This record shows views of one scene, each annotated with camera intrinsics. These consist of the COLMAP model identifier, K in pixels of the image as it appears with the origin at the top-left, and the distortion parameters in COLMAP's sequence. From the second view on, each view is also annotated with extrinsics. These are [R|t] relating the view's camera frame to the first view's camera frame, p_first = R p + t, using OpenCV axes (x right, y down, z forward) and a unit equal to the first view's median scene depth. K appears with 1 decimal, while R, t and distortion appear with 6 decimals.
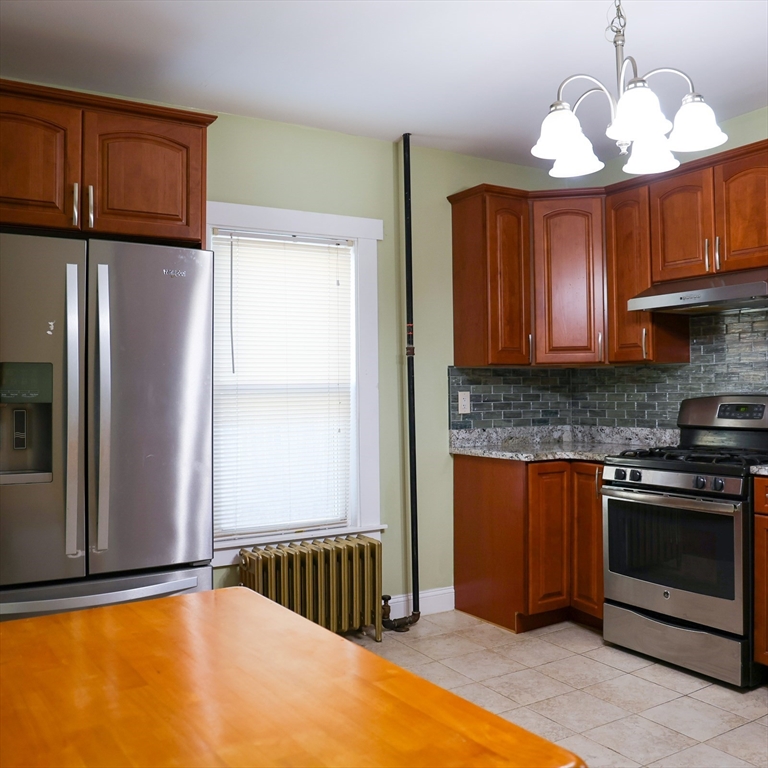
lens RADIAL K [[789.5, 0, 391.6], [0, 789.5, 383.2], [0, 0, 1]] dist [-0.065758, 0.000000]
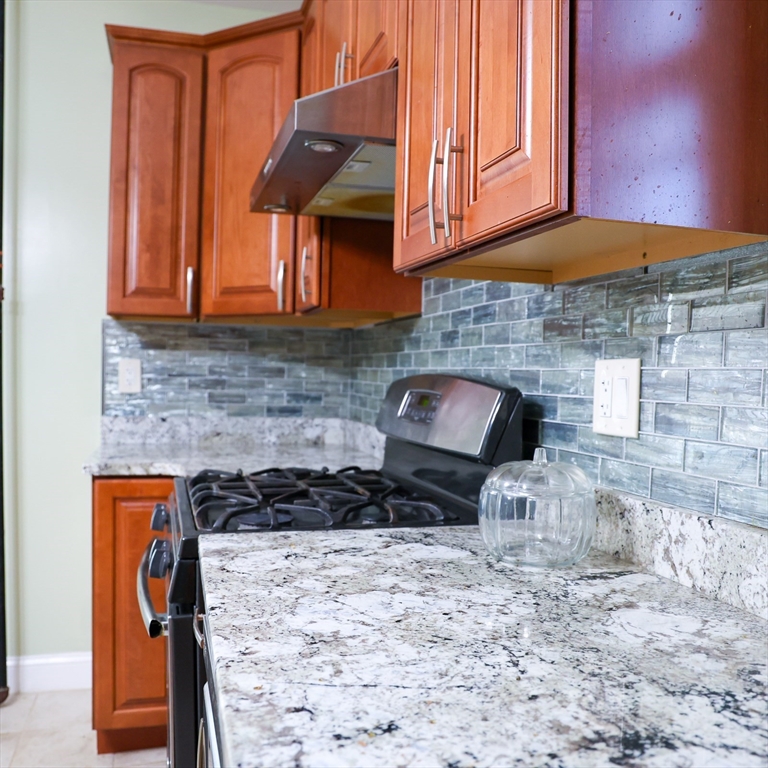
lens RADIAL K [[789.5, 0, 379.9], [0, 789.5, 390.1], [0, 0, 1]] dist [-0.065758, 0.000000]
pose [[0.954540, 0.036097, -0.295890, 0.528863], [-0.026693, 0.999004, 0.035764, 0.008283], [0.296887, -0.026240, 0.954552, 0.485286]]
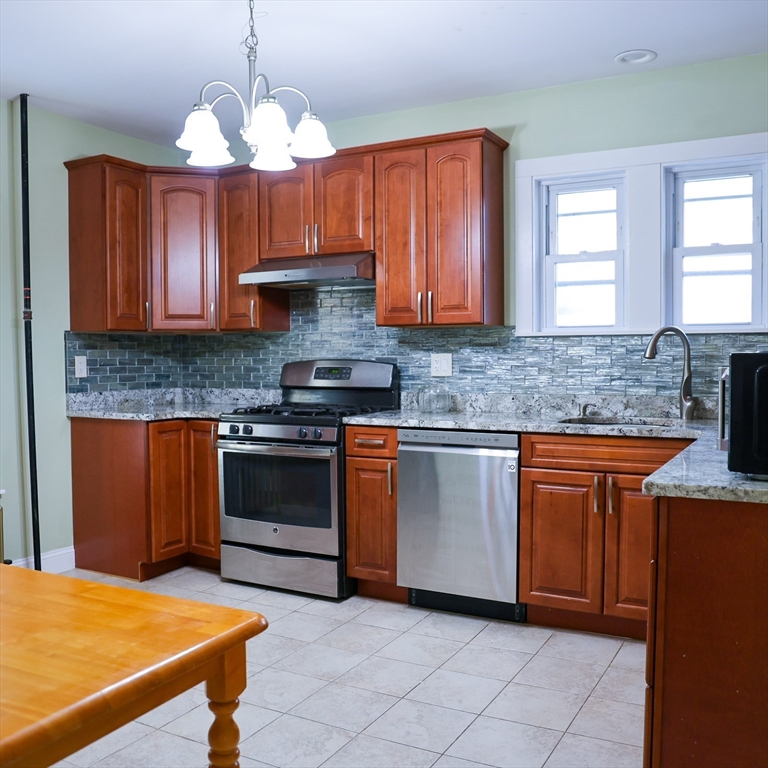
lens RADIAL K [[789.5, 0, 384.8], [0, 789.5, 380.7], [0, 0, 1]] dist [-0.065758, 0.000000]
pose [[0.873800, -0.010993, 0.486162, -0.061600], [-0.007575, 0.999315, 0.036211, 0.003114], [-0.486227, -0.035324, 0.873118, -0.082499]]
